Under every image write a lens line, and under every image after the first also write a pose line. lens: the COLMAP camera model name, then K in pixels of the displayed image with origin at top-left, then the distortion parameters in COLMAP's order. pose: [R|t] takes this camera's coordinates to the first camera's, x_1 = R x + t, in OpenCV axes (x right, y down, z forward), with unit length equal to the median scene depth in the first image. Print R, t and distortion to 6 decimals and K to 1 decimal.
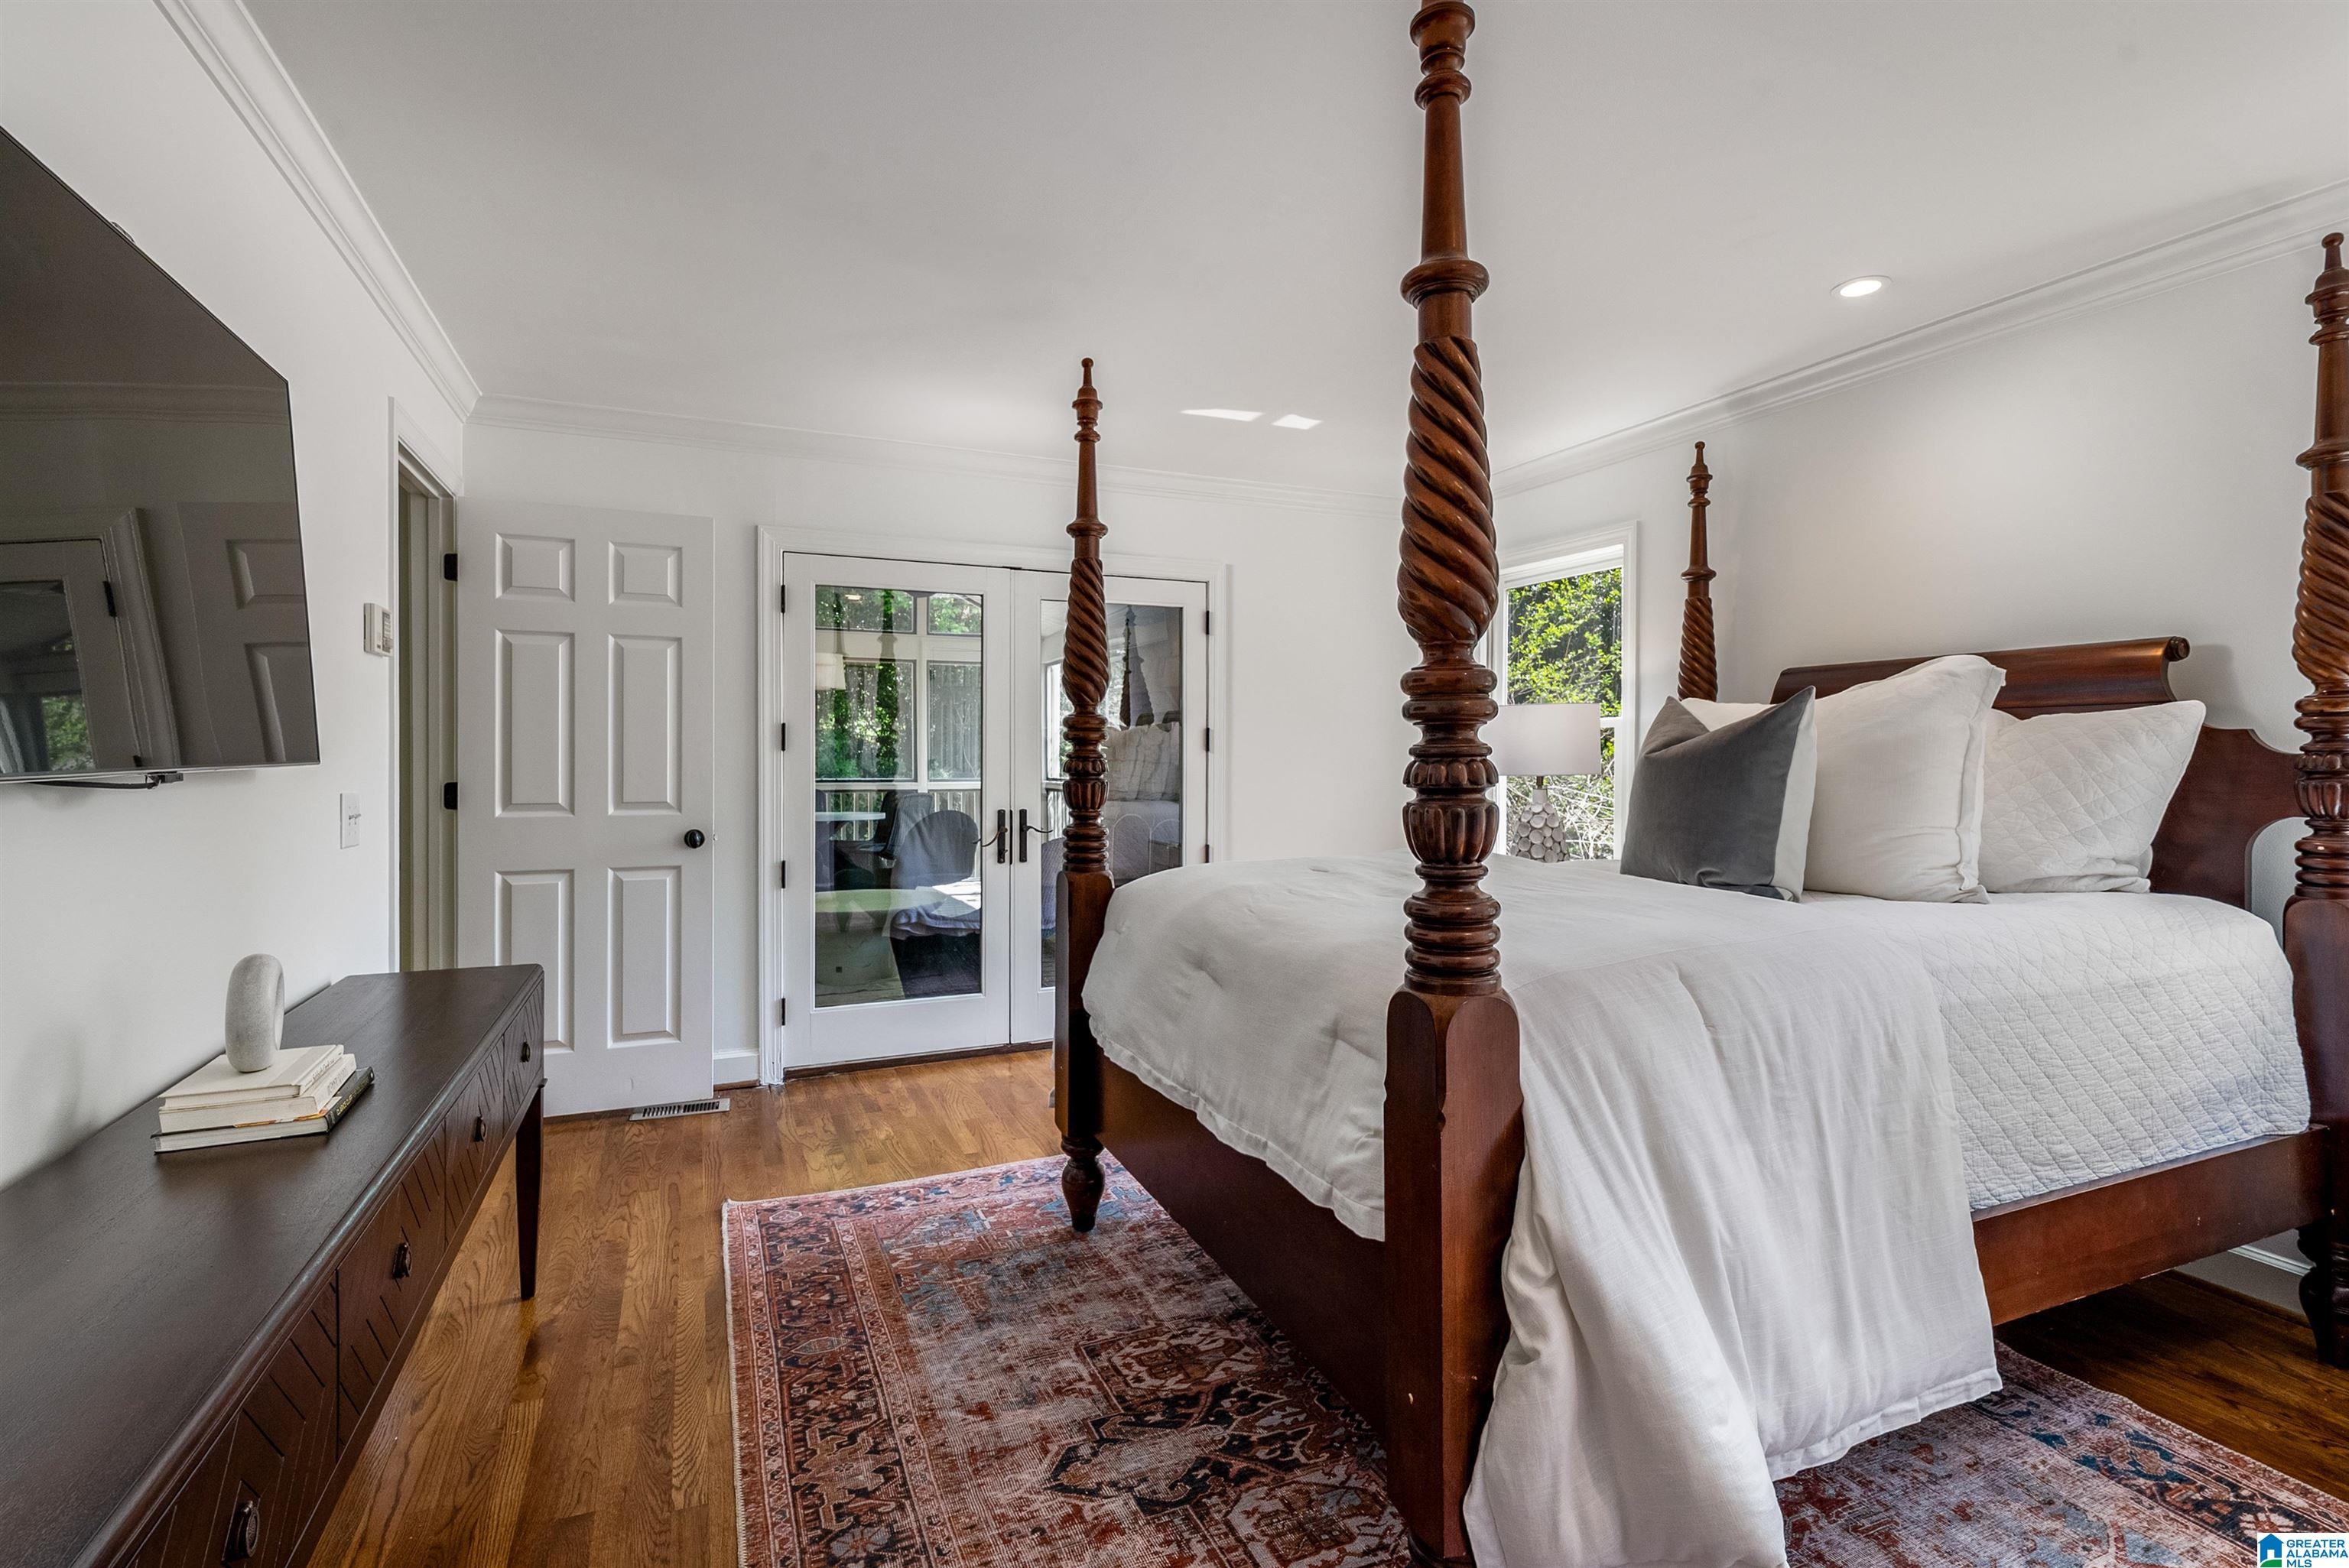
lens RADIAL K [[1075.6, 0, 1180.3], [0, 1075.6, 768.7], [0, 0, 1]] dist [0.005222, -0.000546]
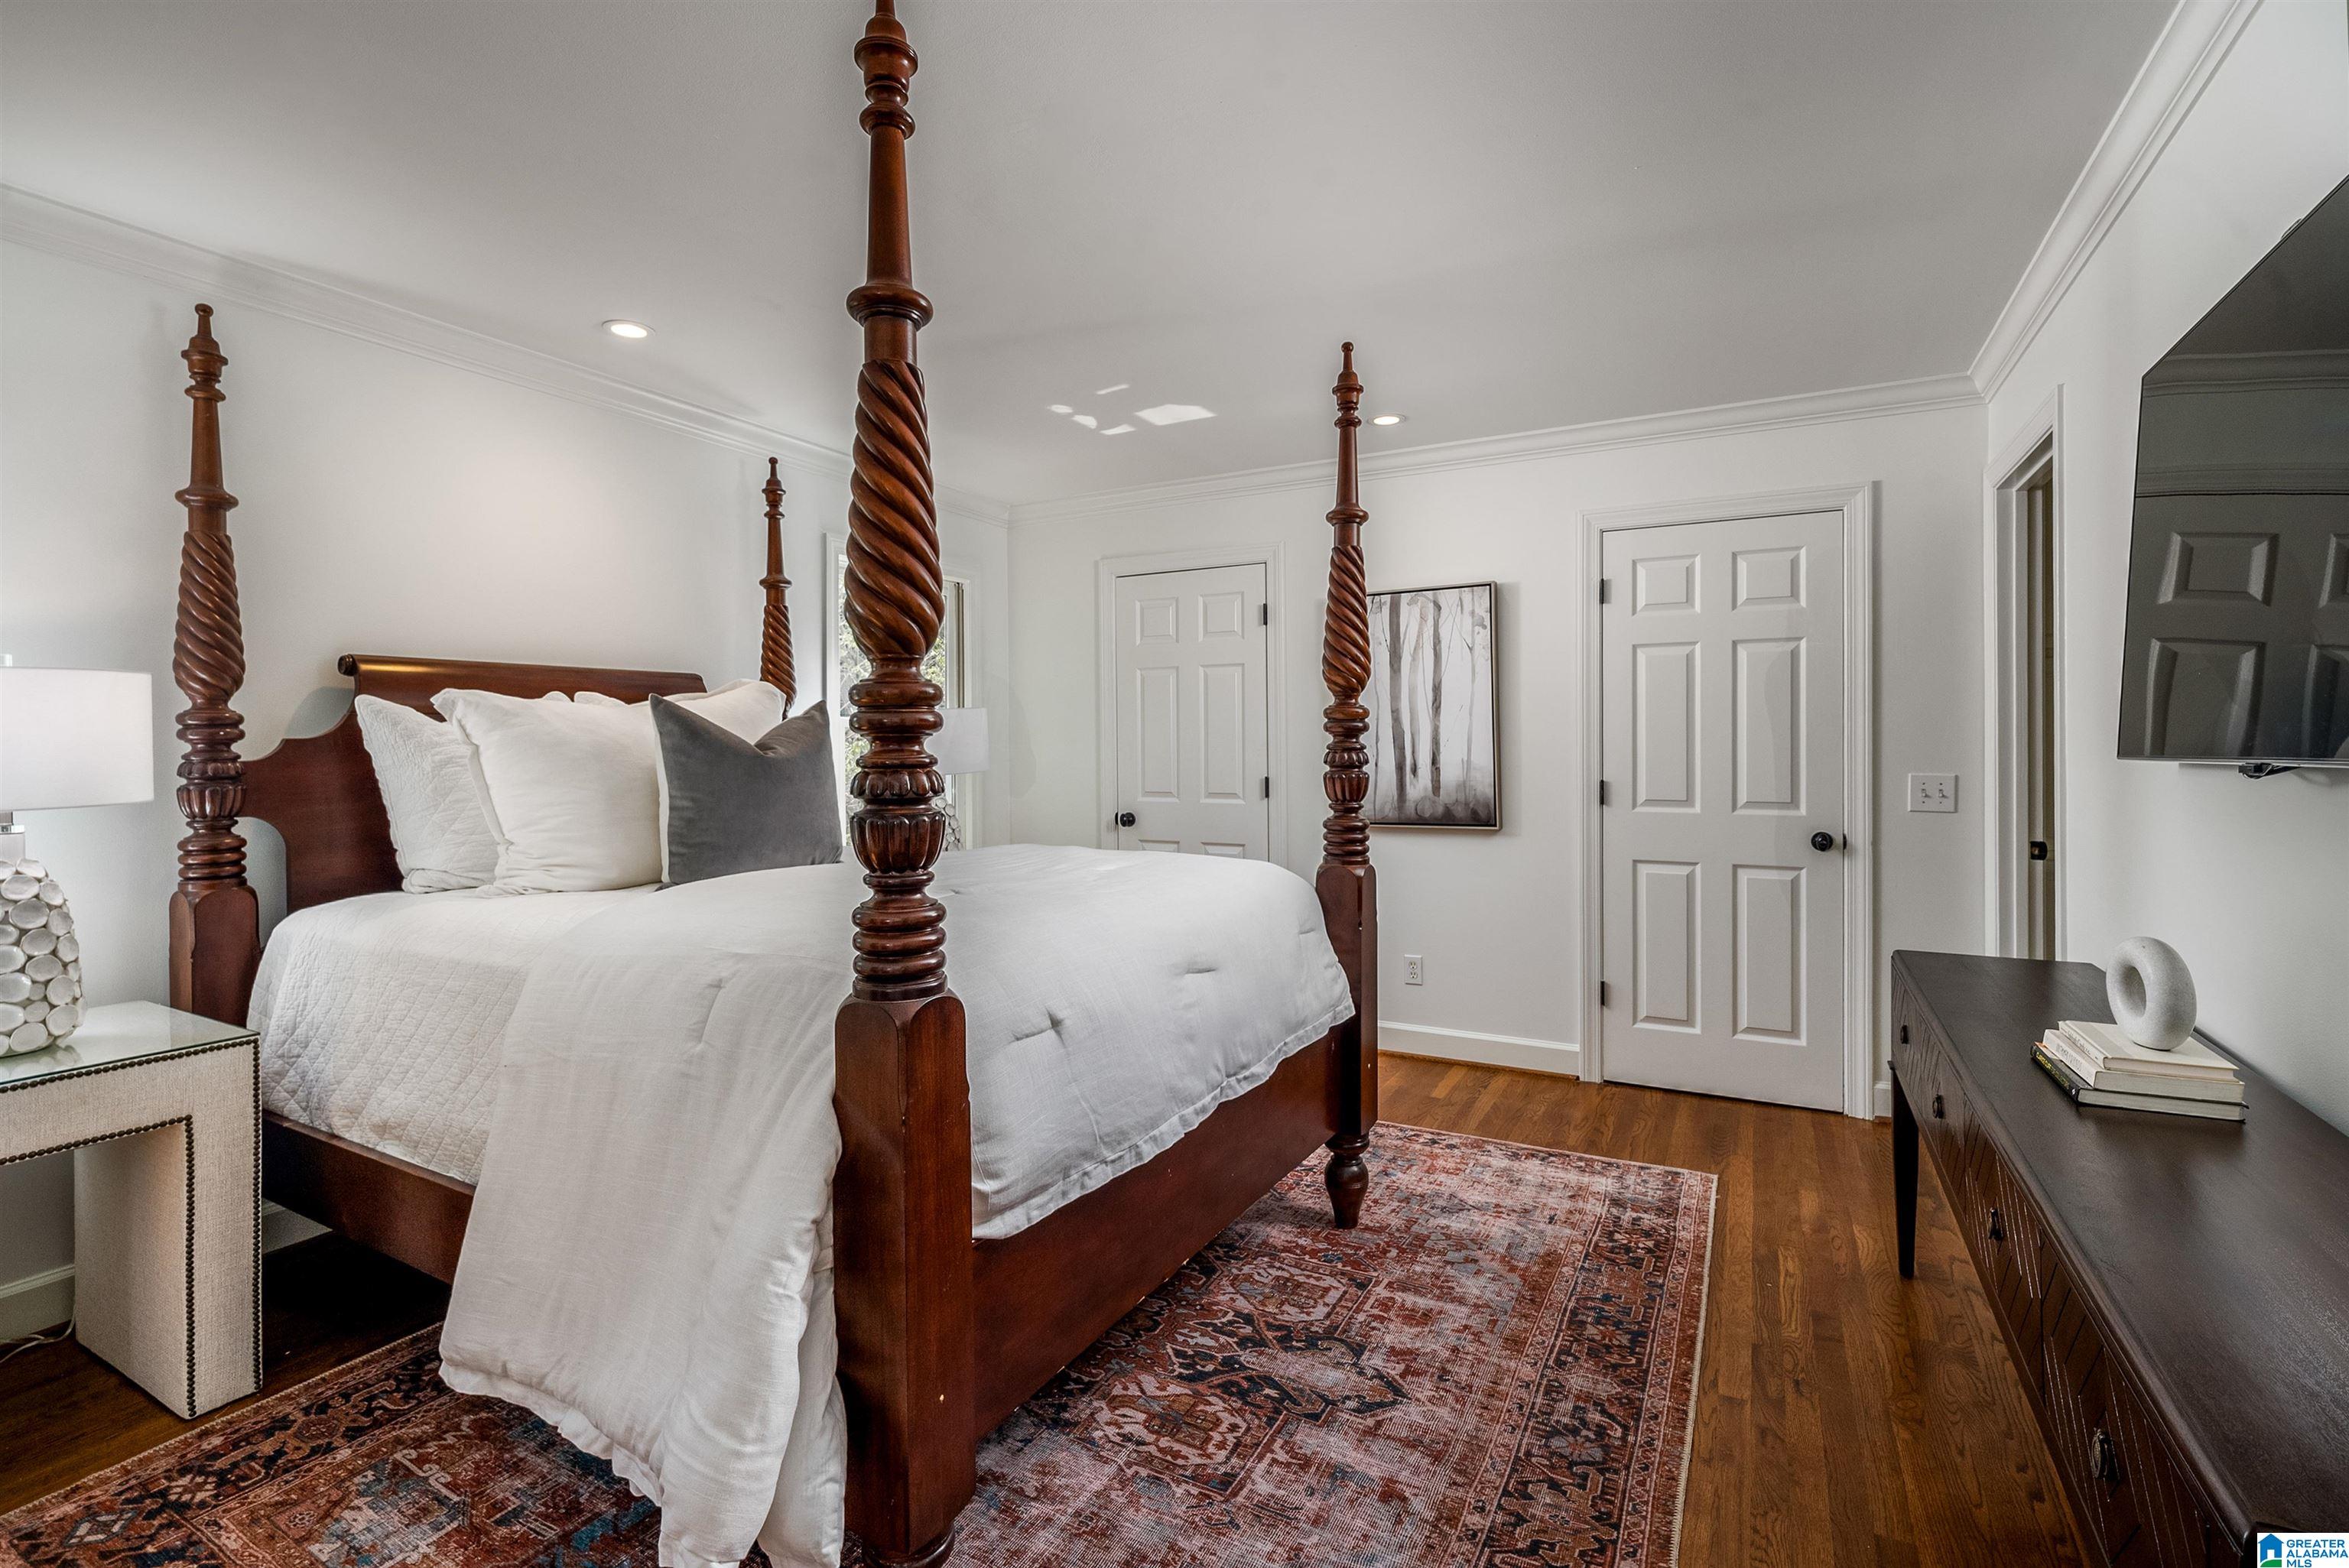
lens RADIAL K [[1075.6, 0, 1179.3], [0, 1075.6, 764.6], [0, 0, 1]] dist [0.005222, -0.000546]
pose [[-0.610155, -0.006346, 0.792256, -0.820718], [0.019497, 0.999545, 0.023022, -0.026343], [-0.792042, 0.029494, -0.609754, 1.757453]]
